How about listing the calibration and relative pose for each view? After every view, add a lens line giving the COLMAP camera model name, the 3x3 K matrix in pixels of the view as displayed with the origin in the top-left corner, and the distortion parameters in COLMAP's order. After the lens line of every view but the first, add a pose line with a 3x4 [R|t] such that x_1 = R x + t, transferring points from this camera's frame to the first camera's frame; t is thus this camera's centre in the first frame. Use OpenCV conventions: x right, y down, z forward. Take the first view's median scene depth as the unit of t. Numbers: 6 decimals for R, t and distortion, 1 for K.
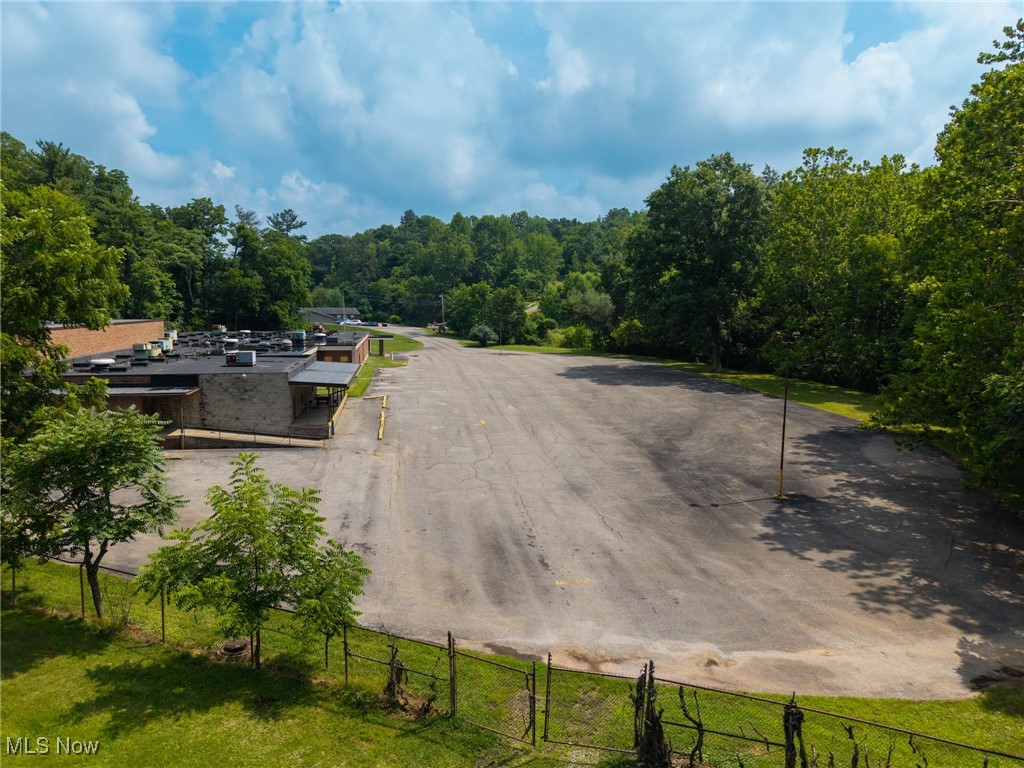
lens RADIAL K [[677.7, 0, 512.0], [0, 677.7, 384.0], [0, 0, 1]] dist [0.042580, -0.050249]
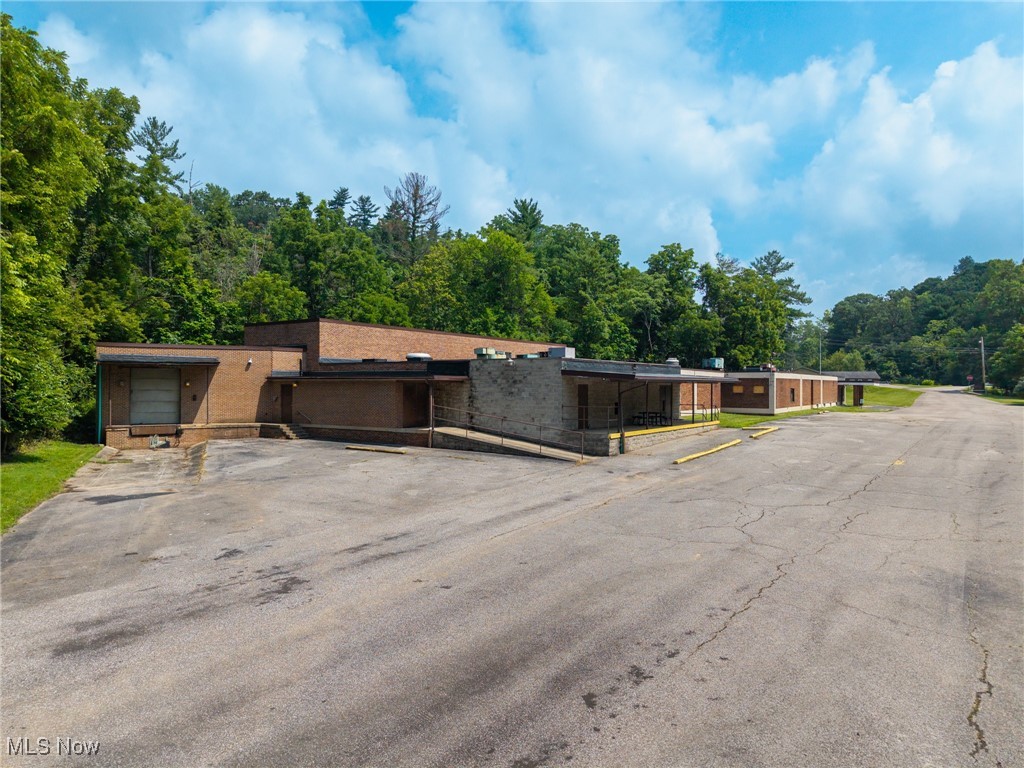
lens RADIAL K [[677.7, 0, 512.0], [0, 677.7, 384.0], [0, 0, 1]] dist [0.042580, -0.050249]
pose [[0.721373, -0.002666, -0.692542, 0.049519], [-0.084904, 0.992109, -0.092258, 0.031821], [0.687323, 0.125352, 0.715454, 0.179685]]
